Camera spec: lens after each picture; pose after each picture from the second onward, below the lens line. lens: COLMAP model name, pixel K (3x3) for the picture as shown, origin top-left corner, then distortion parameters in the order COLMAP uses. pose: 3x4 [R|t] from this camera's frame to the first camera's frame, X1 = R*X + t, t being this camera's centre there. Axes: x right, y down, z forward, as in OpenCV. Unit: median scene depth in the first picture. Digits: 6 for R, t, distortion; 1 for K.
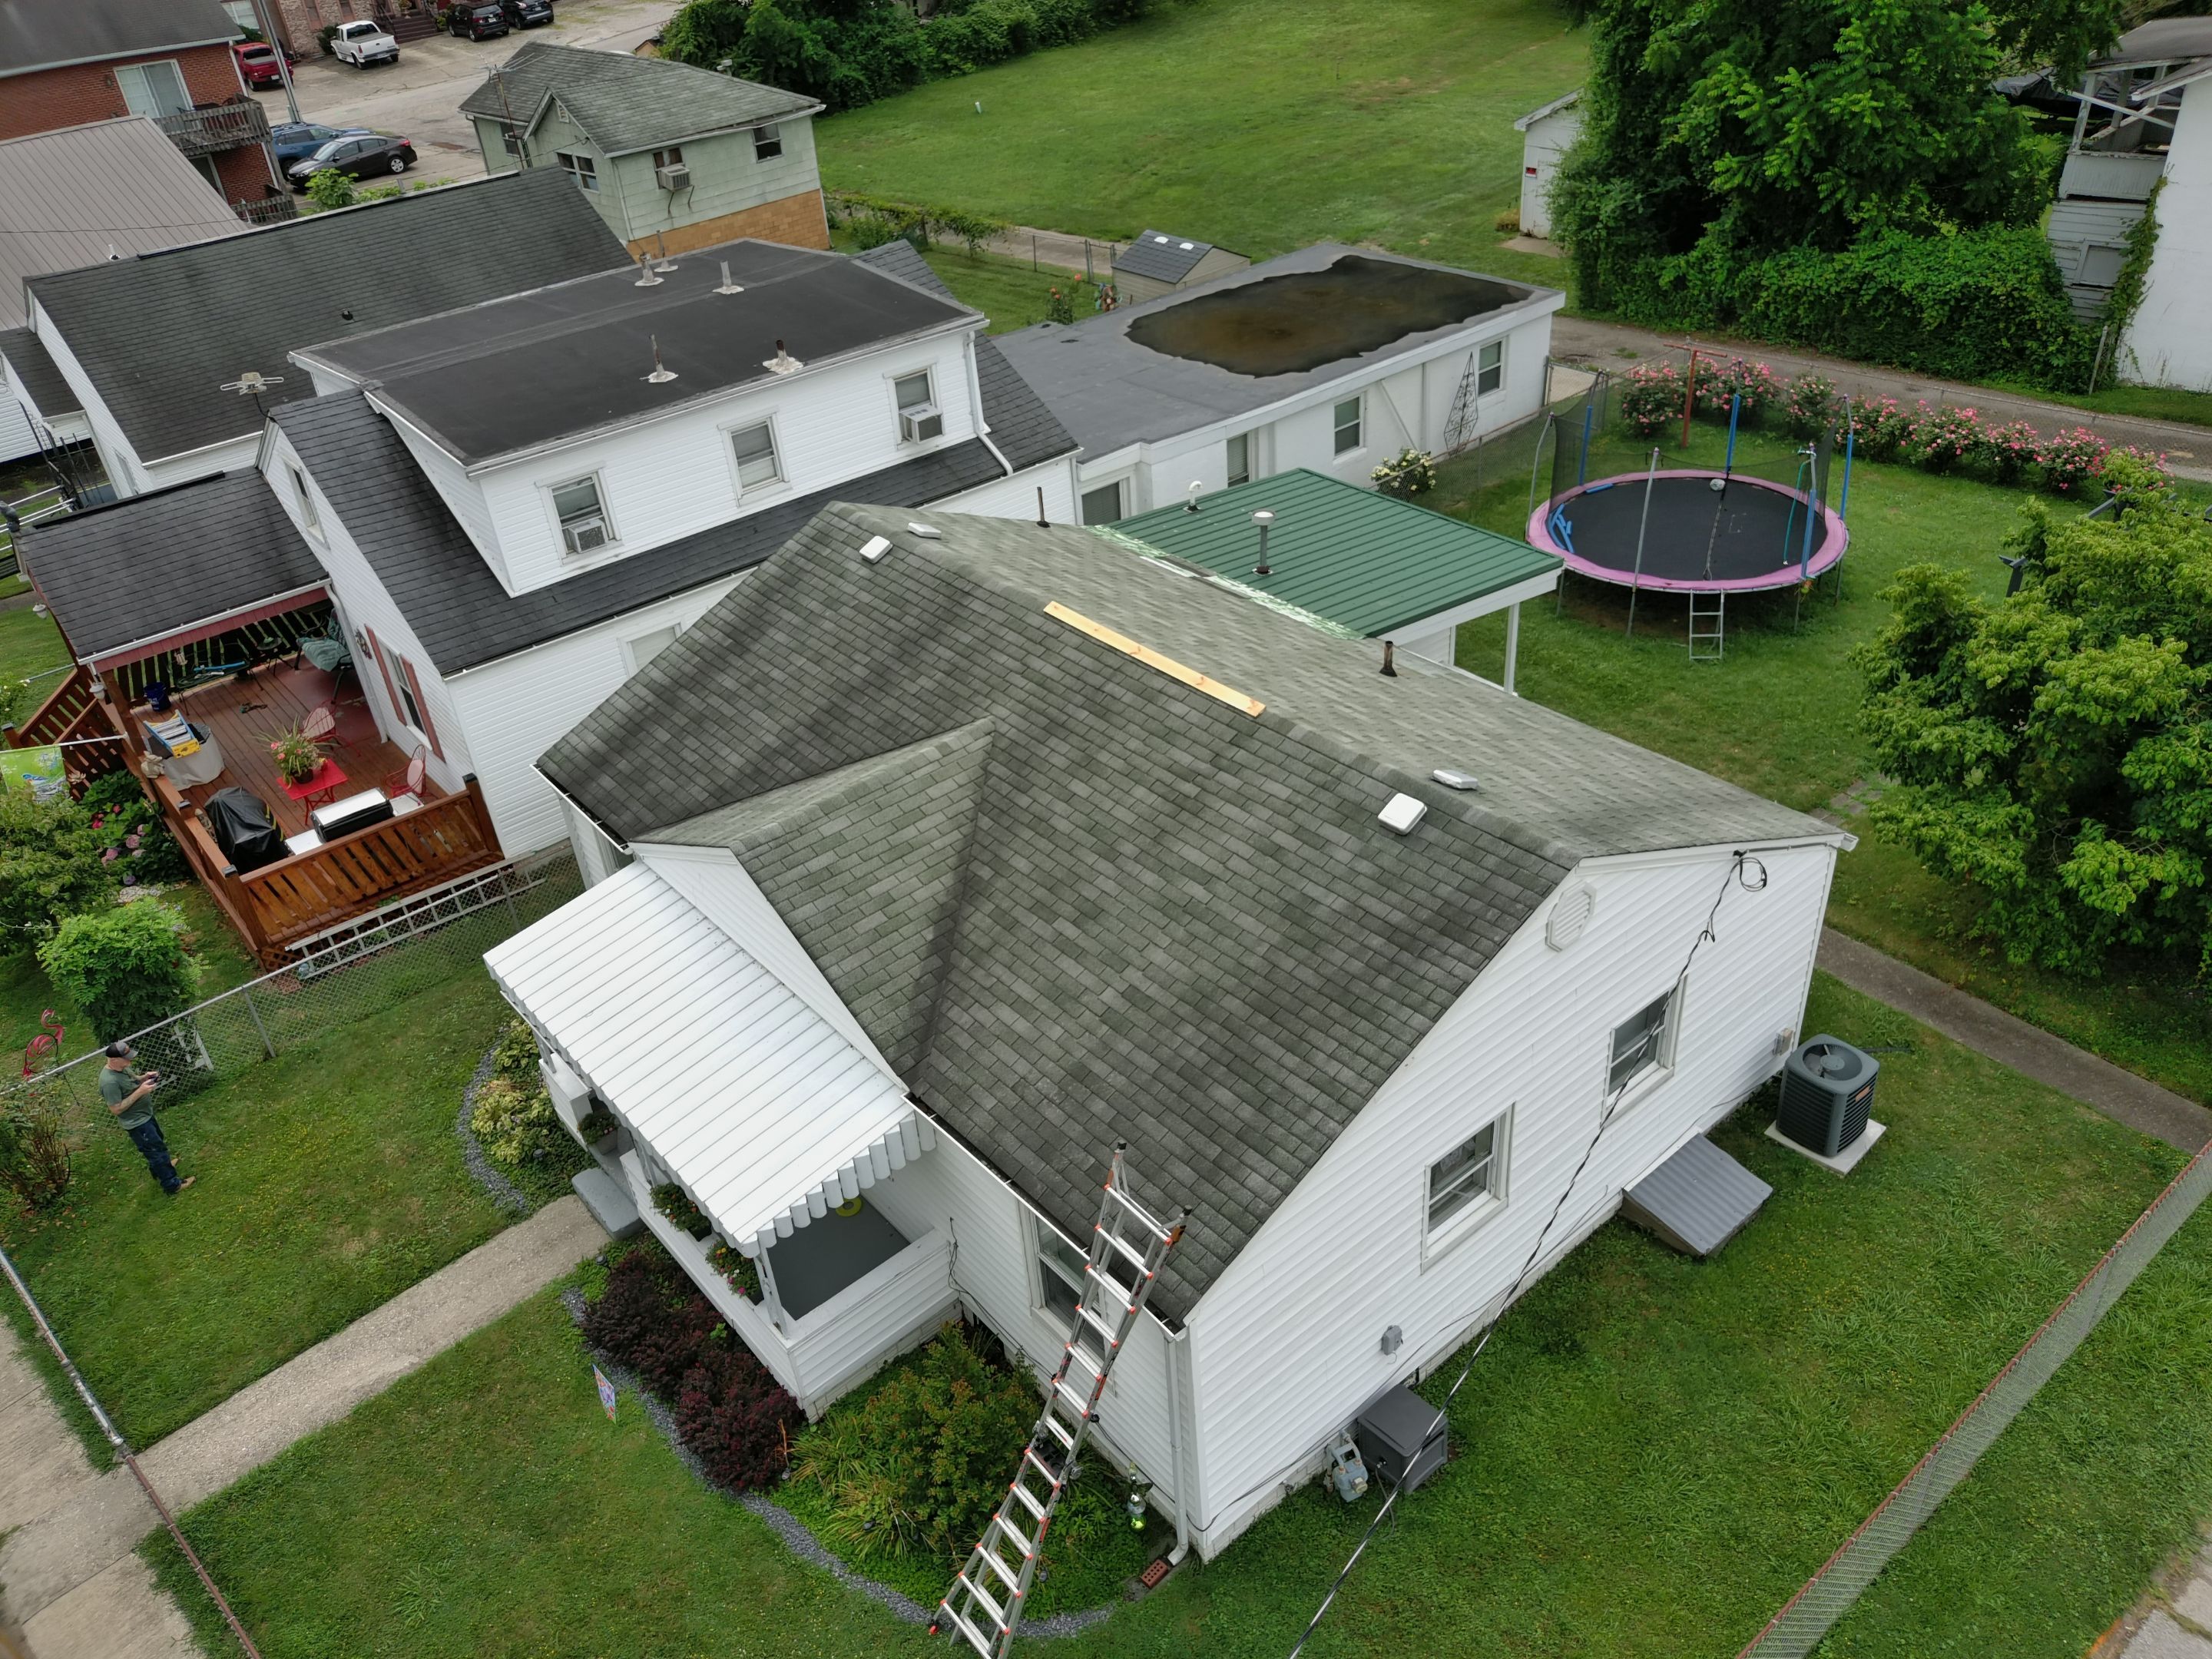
lens RADIAL K [[1599.8, 0, 1106.0], [0, 1599.8, 829.5], [0, 0, 1]] dist [0.003611, -0.038066]
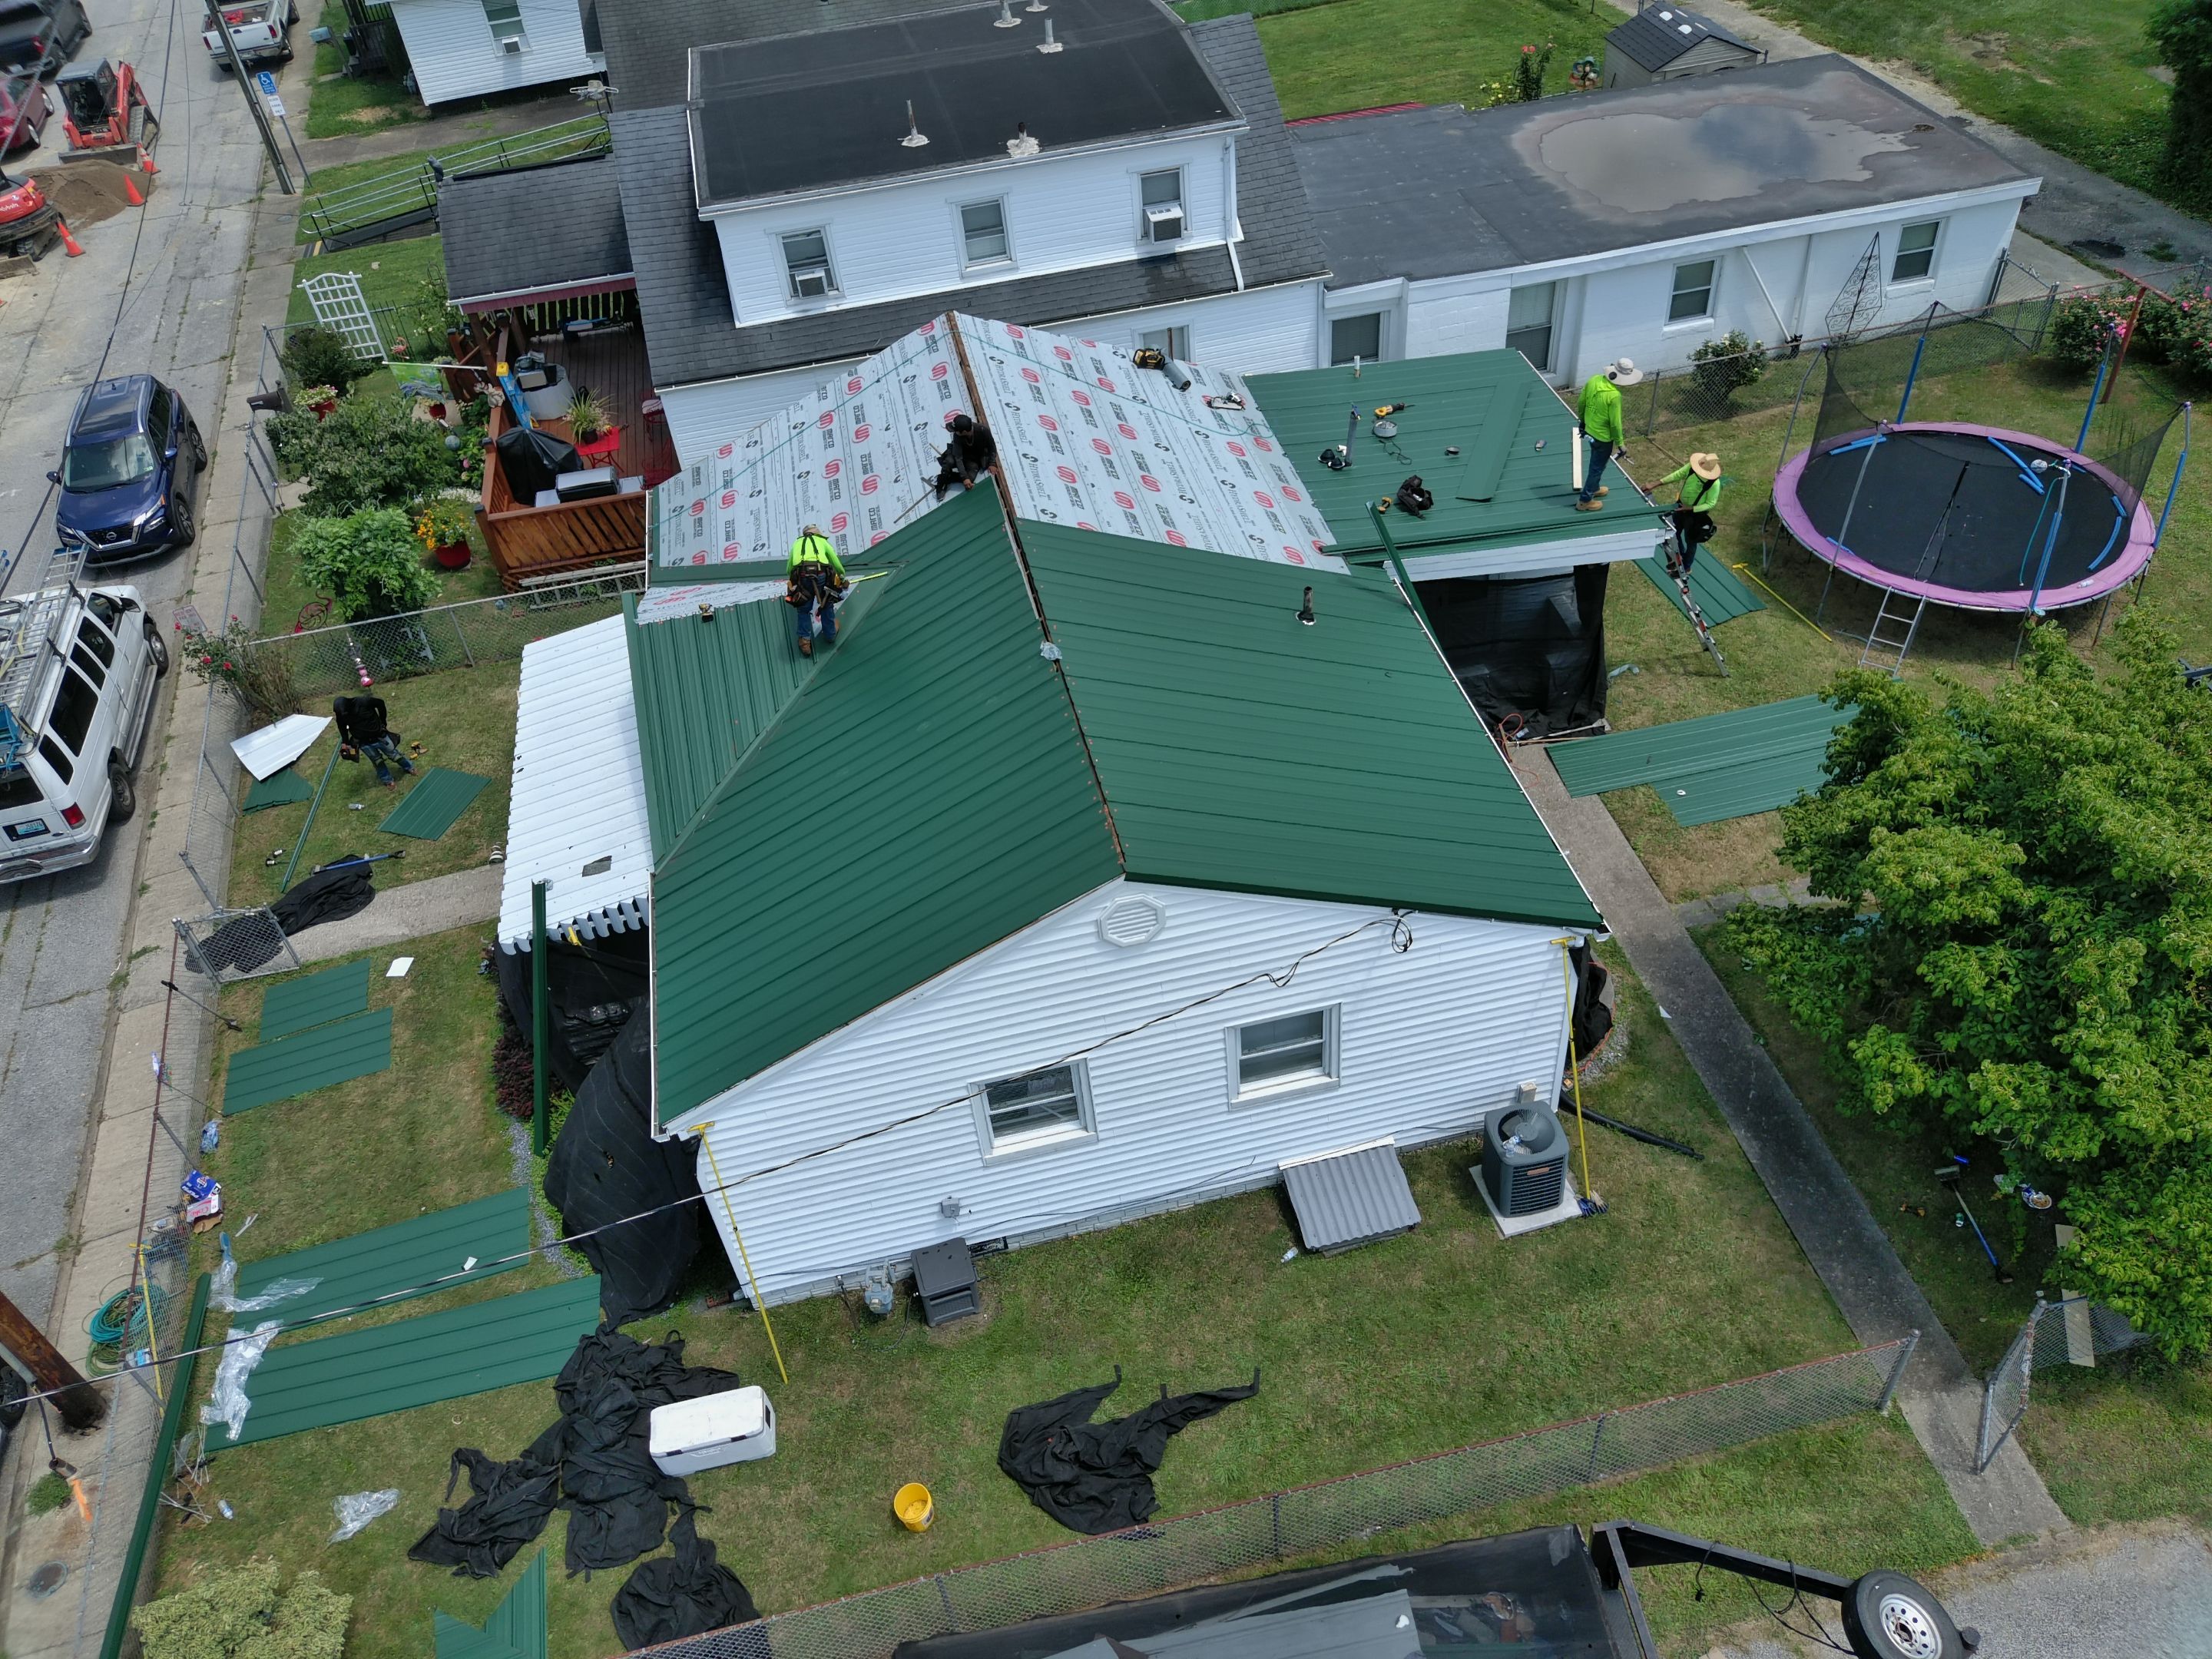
lens RADIAL K [[1599.8, 0, 1106.0], [0, 1599.8, 829.5], [0, 0, 1]] dist [0.003611, -0.038066]
pose [[0.892490, 0.310758, -0.326942, 0.338418], [-0.240573, 0.941061, 0.237756, -0.140641], [0.381557, -0.133542, 0.914648, 0.014927]]
